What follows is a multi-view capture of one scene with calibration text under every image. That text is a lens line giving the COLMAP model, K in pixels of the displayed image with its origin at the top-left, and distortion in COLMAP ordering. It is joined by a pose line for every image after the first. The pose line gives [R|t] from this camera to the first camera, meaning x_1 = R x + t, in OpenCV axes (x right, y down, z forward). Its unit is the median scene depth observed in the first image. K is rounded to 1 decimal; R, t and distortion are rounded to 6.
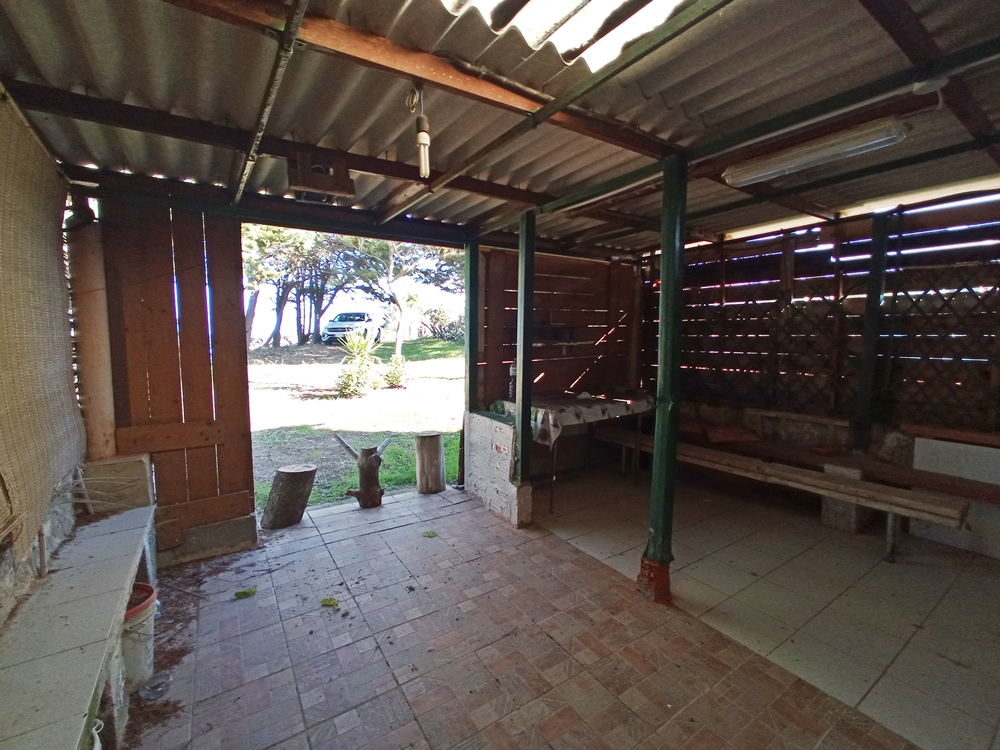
lens RADIAL K [[440.8, 0, 500.0], [0, 440.8, 375.0], [0, 0, 1]] dist [-0.002002, 0.000000]
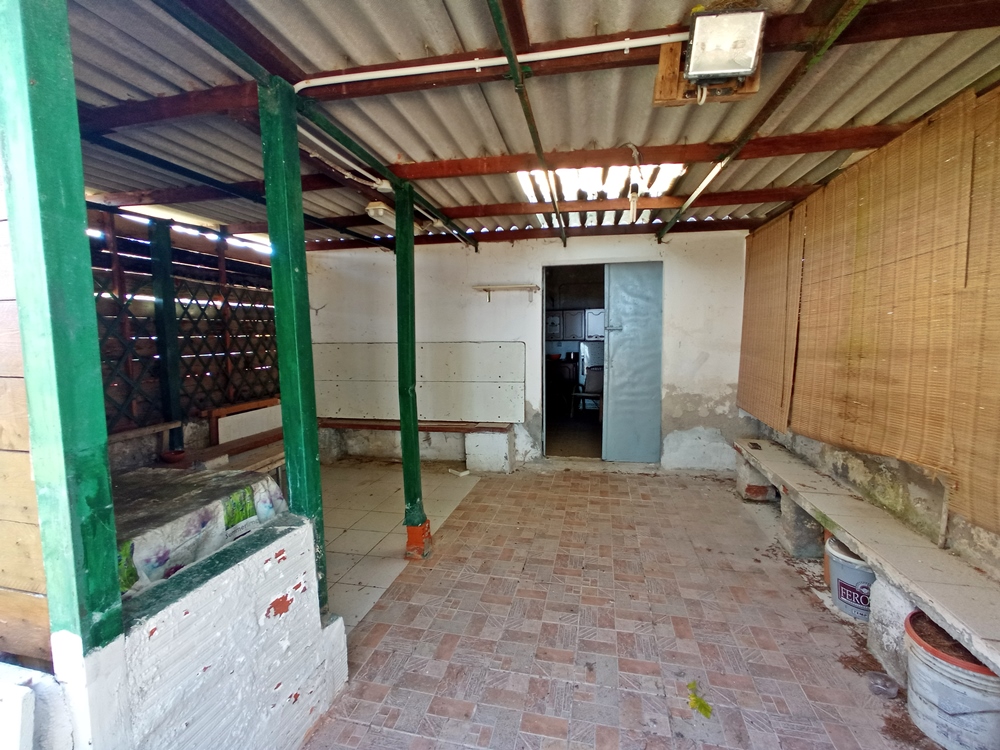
lens RADIAL K [[440.8, 0, 500.0], [0, 440.8, 375.0], [0, 0, 1]] dist [-0.002002, 0.000000]
pose [[-0.696543, -0.052646, 0.715581, -0.581213], [0.079176, 0.985575, 0.149579, -0.122996], [-0.713134, 0.160845, -0.682326, 1.477124]]
